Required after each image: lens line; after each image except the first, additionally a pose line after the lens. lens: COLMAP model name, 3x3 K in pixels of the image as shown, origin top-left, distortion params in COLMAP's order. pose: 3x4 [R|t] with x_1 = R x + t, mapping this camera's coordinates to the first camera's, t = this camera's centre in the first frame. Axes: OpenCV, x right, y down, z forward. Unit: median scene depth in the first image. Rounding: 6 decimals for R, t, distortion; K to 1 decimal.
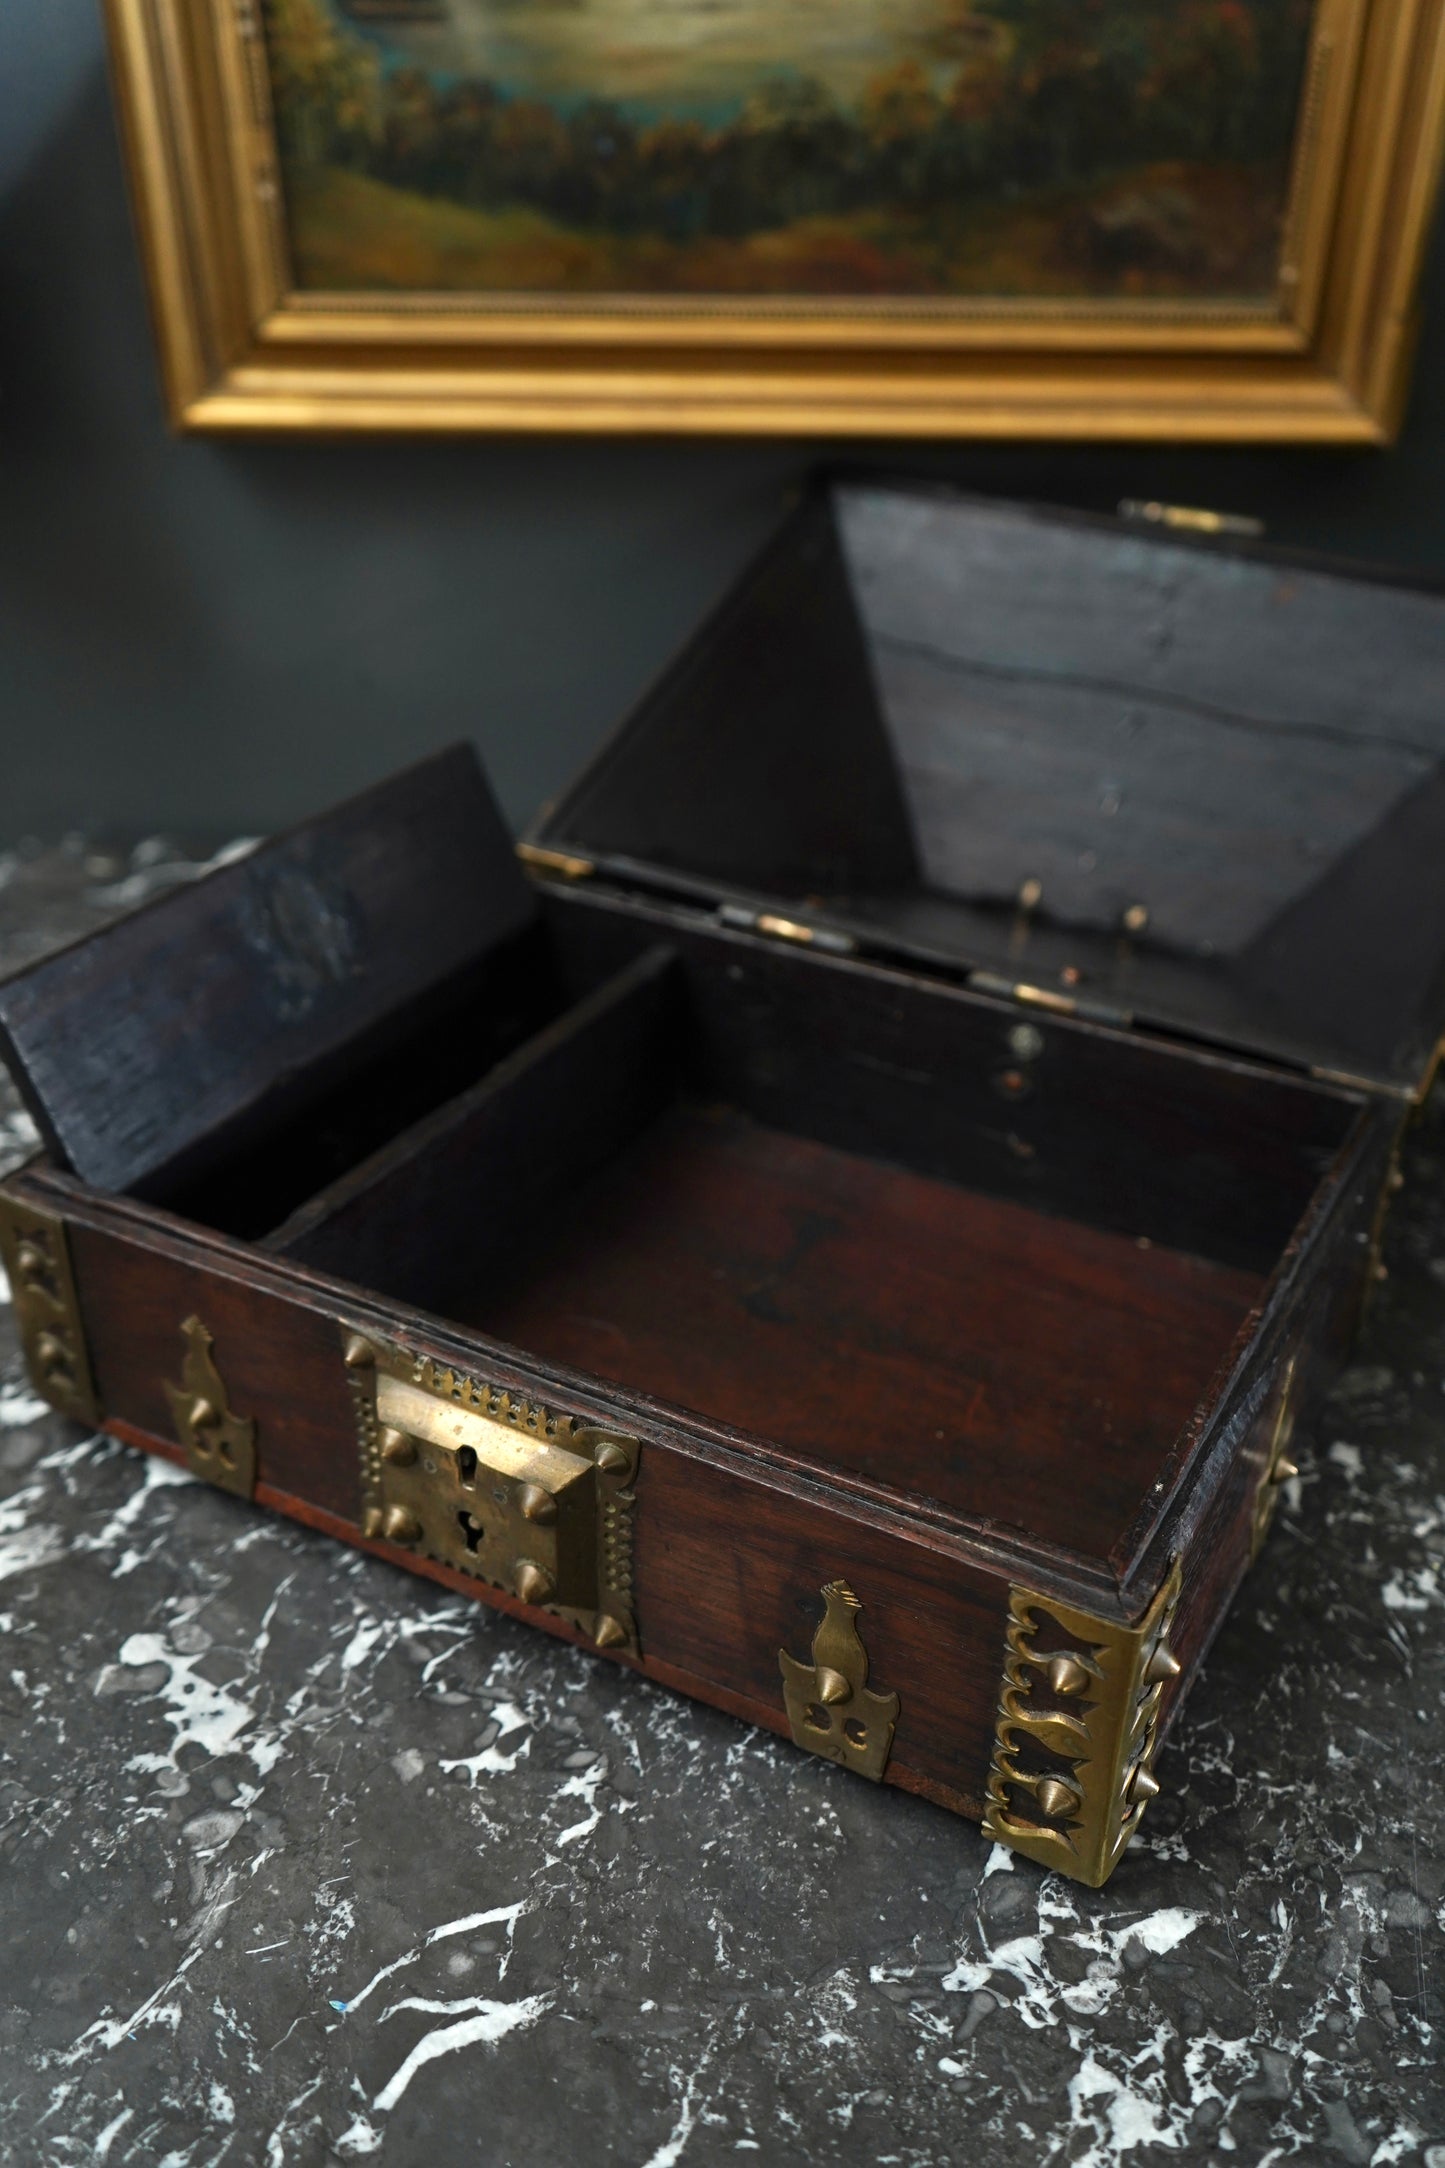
lens RADIAL K [[1950.0, 0, 718.8], [0, 1950.0, 1083.6], [0, 0, 1]] dist [0.003155, 0.008000]
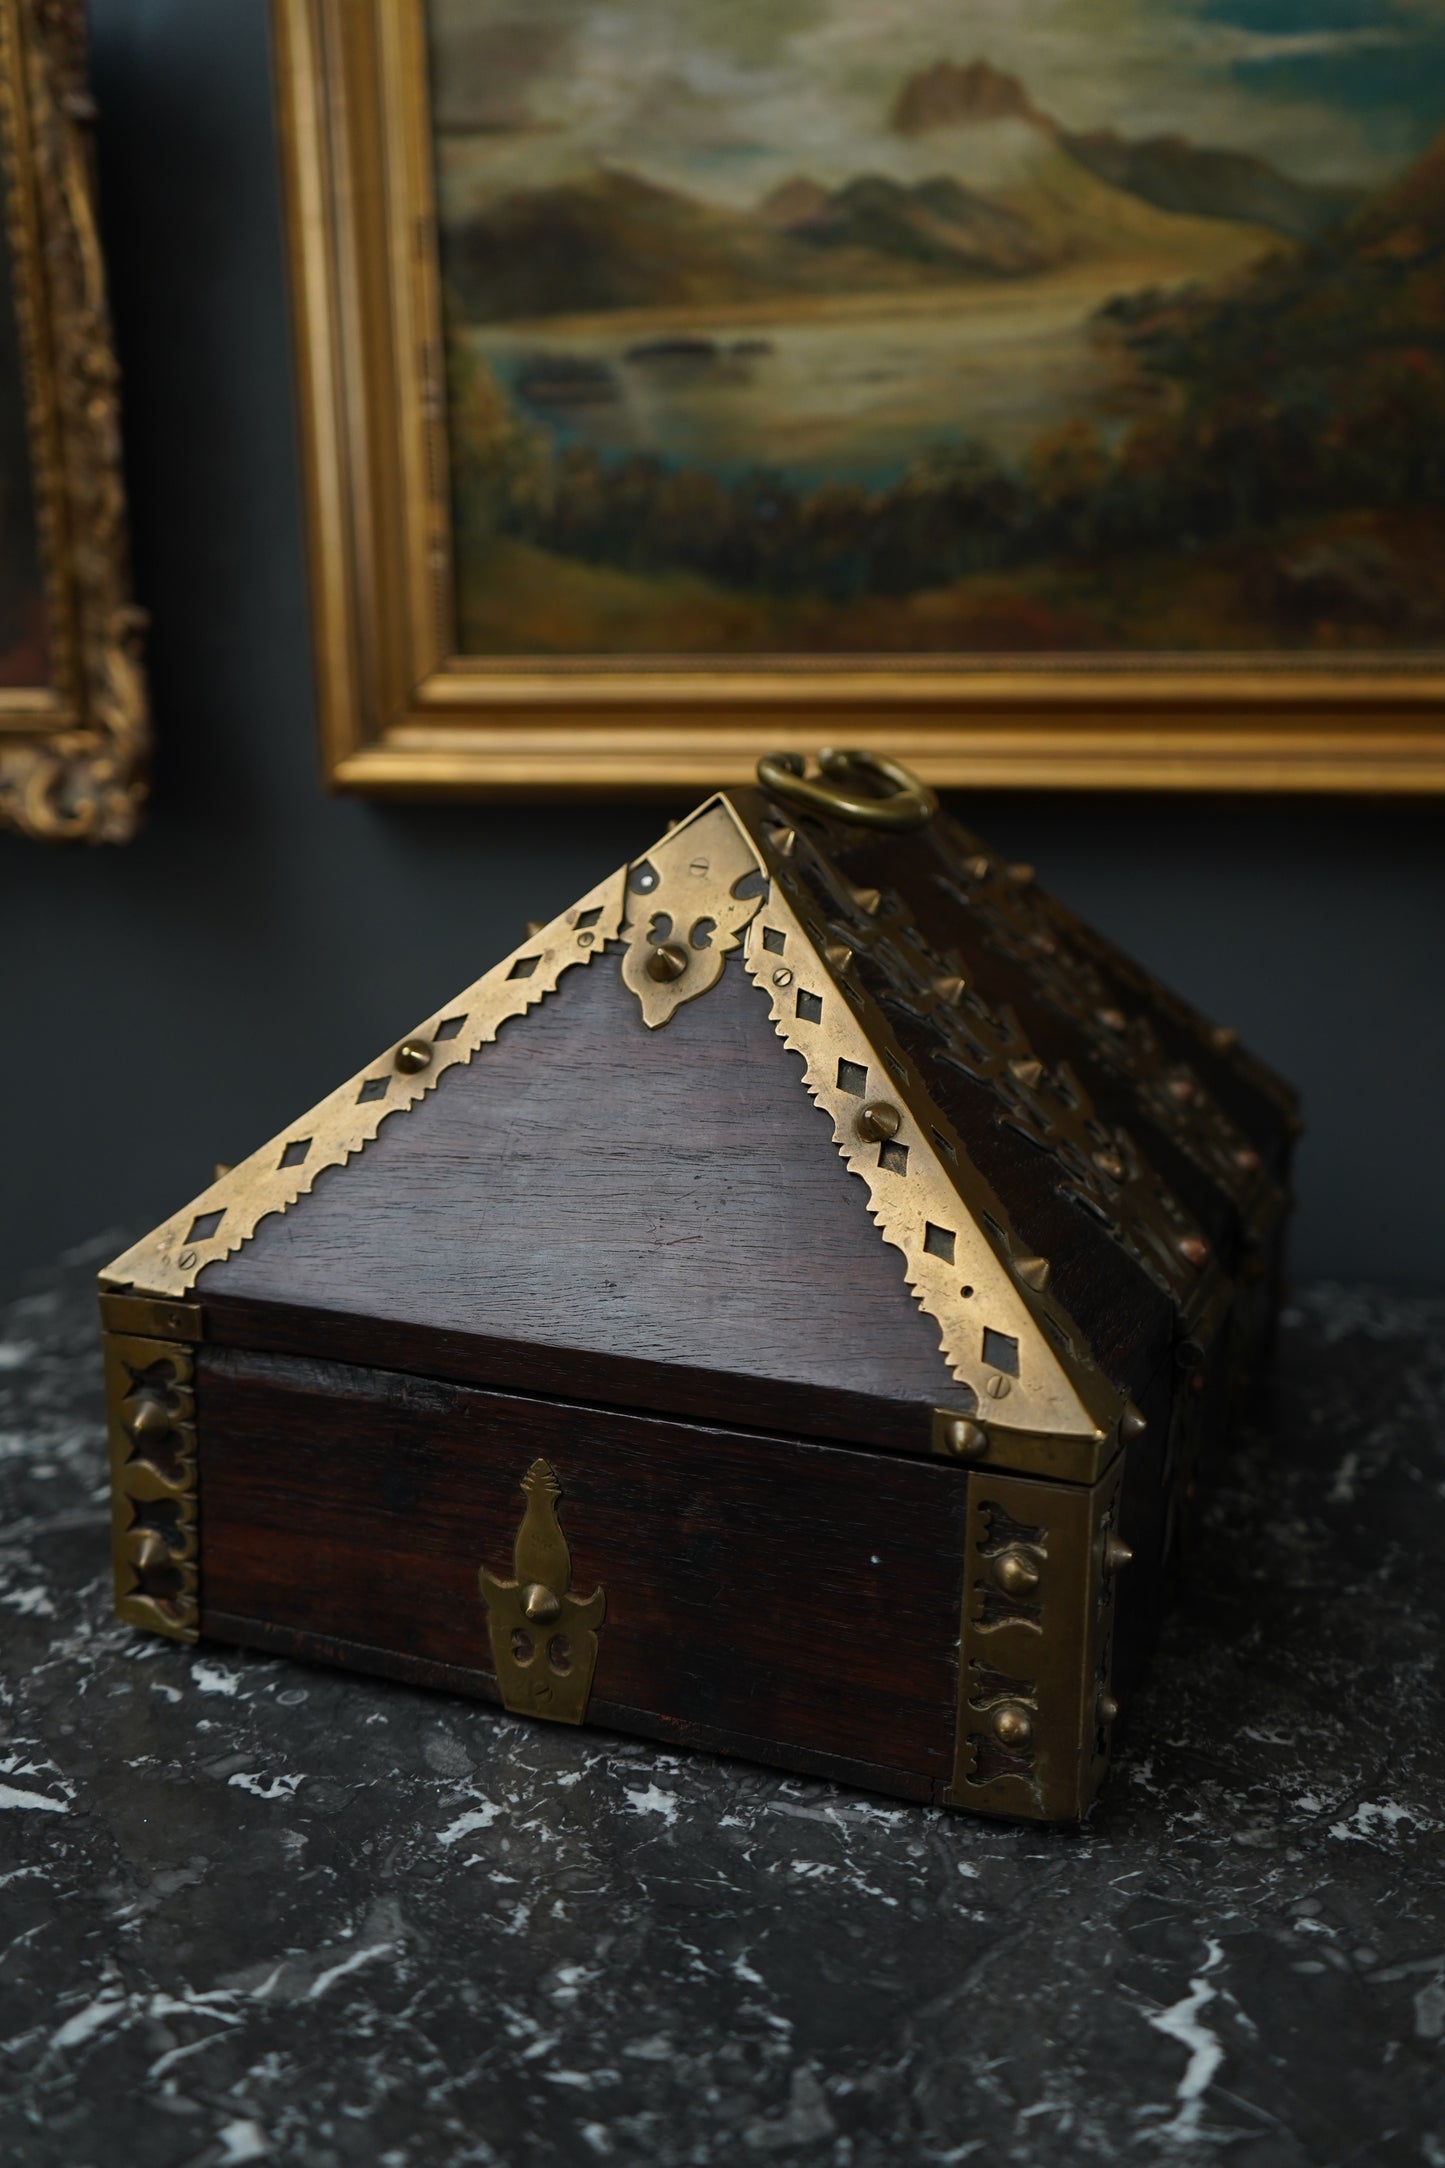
lens RADIAL K [[1950.0, 0, 718.8], [0, 1950.0, 1083.6], [0, 0, 1]] dist [0.003155, 0.008000]
pose [[0.984609, 0.031576, -0.171894, 0.156076], [-0.086520, 0.942631, -0.322429, 0.182504], [0.151851, 0.332339, 0.930855, 0.274317]]
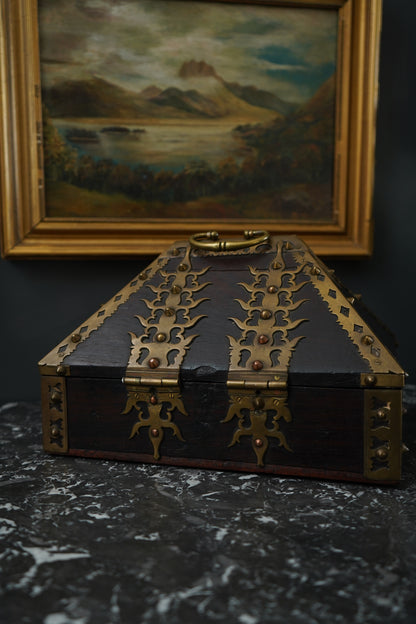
lens RADIAL K [[572.6, 0, 207.1], [0, 572.6, 311.2], [0, 0, 1]] dist [0.000952, 0.014523]
pose [[0.976557, -0.020850, 0.214247, -0.271831], [0.114200, 0.893866, -0.433545, 0.288179], [-0.182468, 0.447848, 0.875293, 0.324357]]
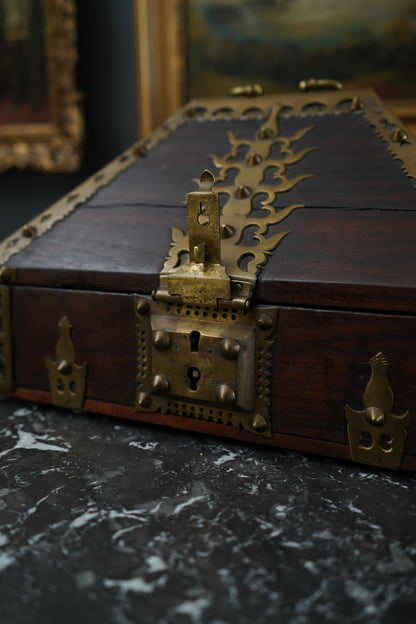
lens RADIAL K [[565.3, 0, 206.1], [0, 565.3, 315.0], [0, 0, 1]] dist [-0.007131, 0.009646]
pose [[0.976930, 0.043170, -0.209153, 0.015547], [-0.111009, 0.939303, -0.324634, 0.277996], [0.182444, 0.340362, 0.922425, 0.522907]]
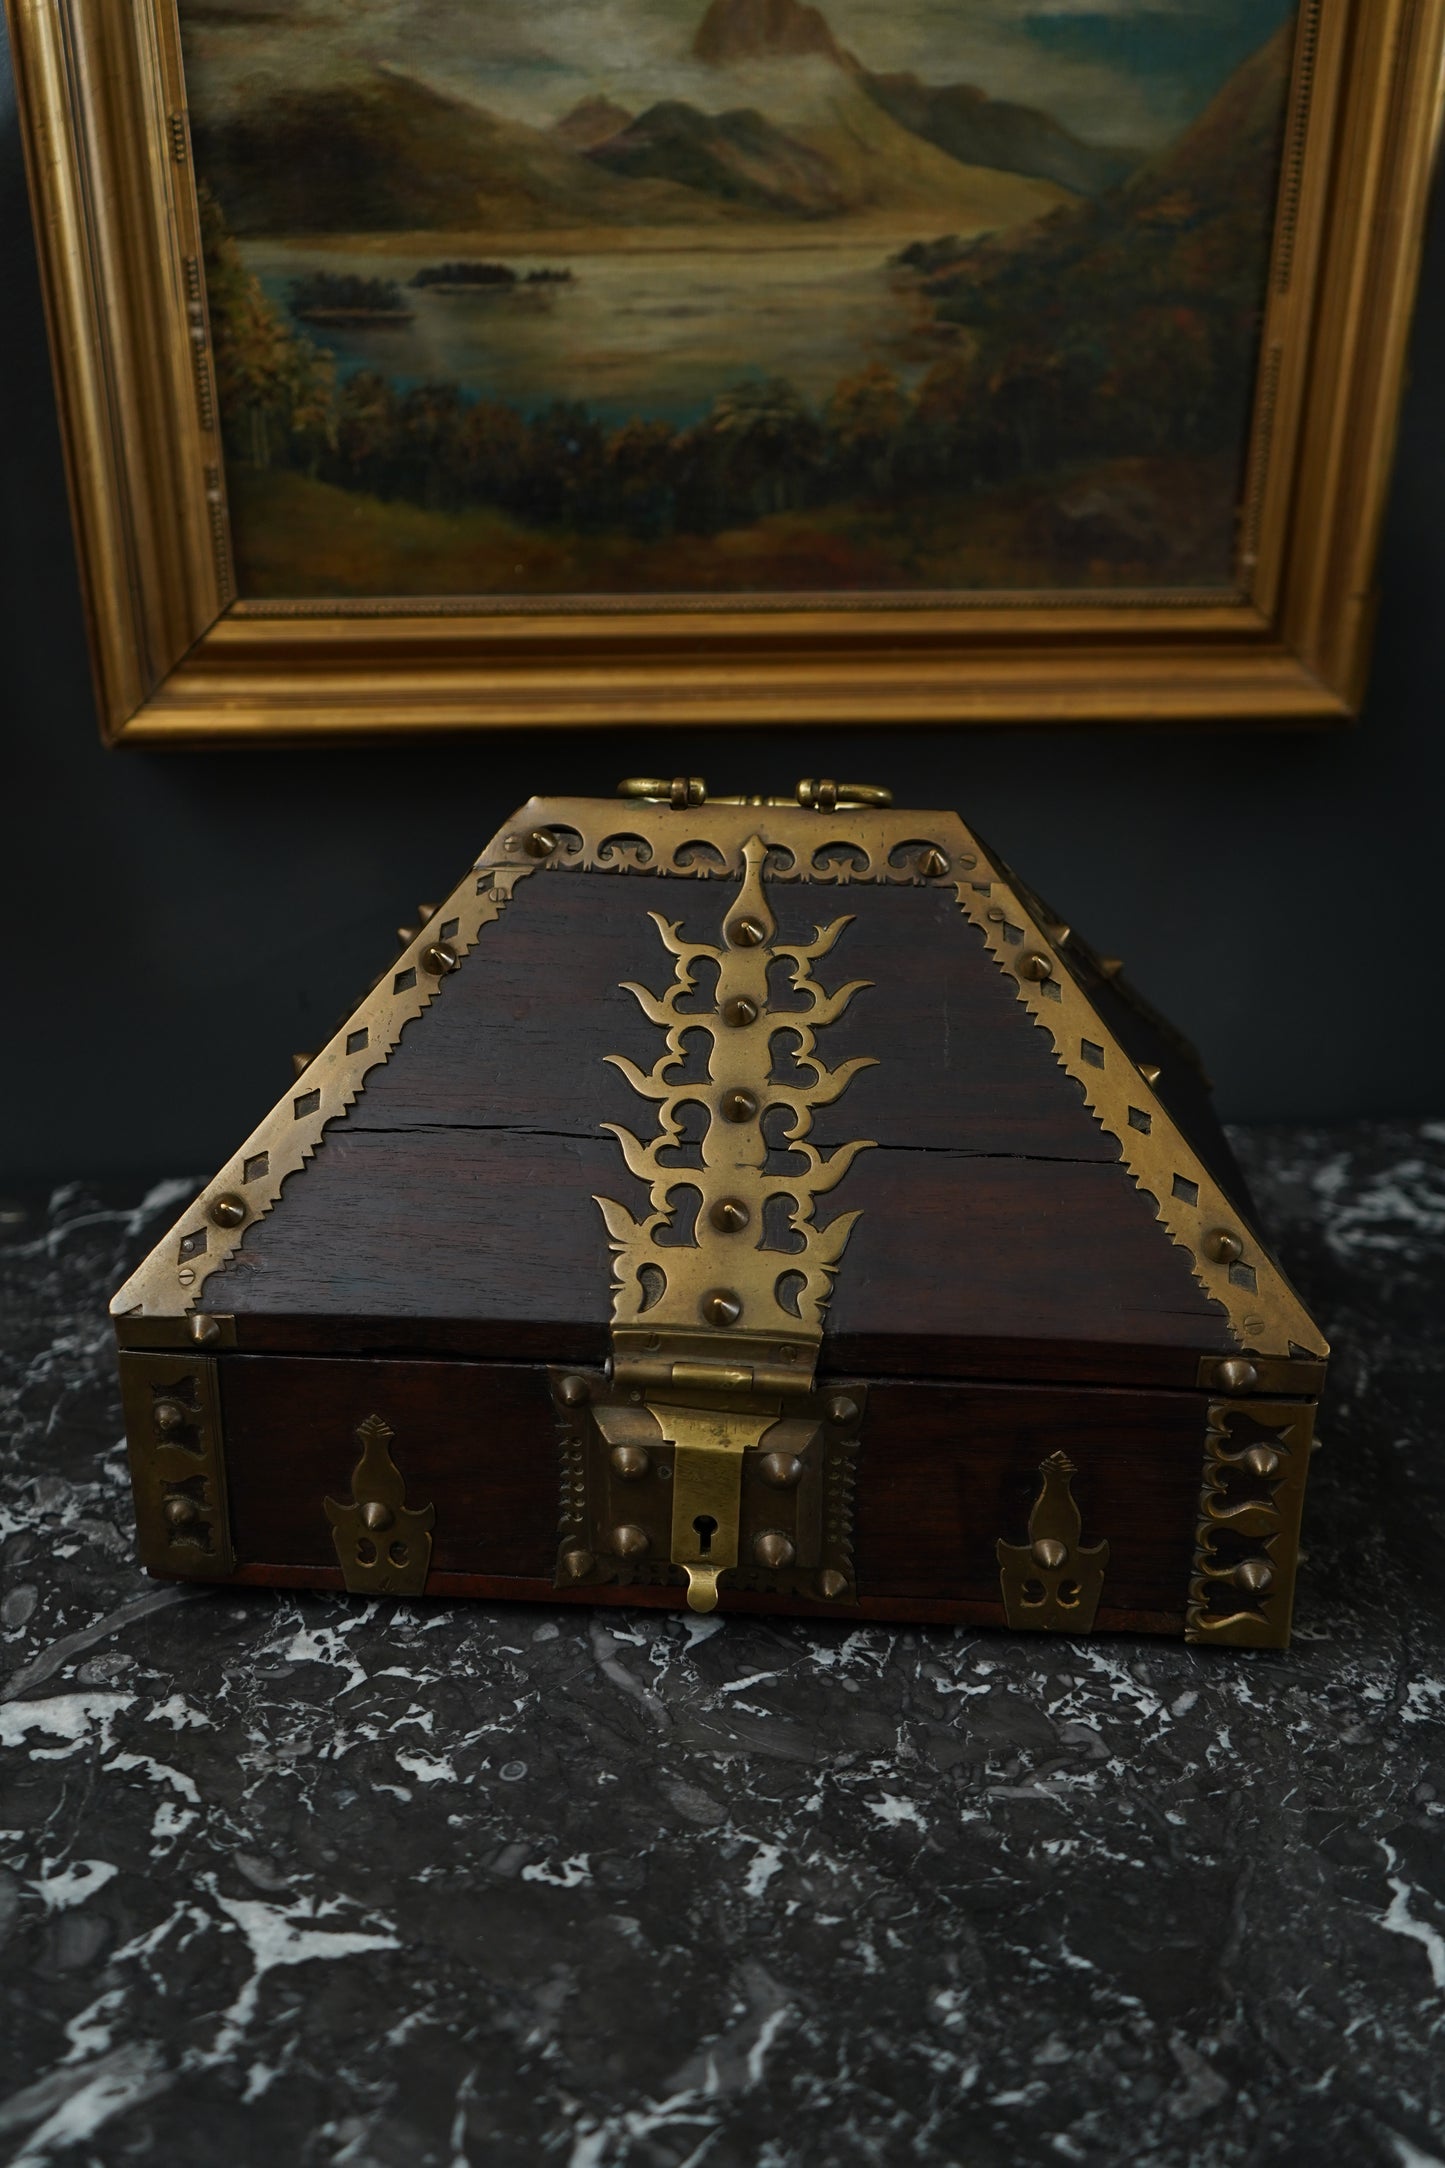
lens RADIAL K [[1927.5, 0, 722.5], [0, 1927.5, 1084.0], [0, 0, 1]] dist [-0.000460, 0.008886]
pose [[0.987795, -0.057876, 0.144610, -0.224236], [0.080146, 0.984929, -0.153270, -0.019248], [-0.133560, 0.162989, 0.977546, 0.155972]]
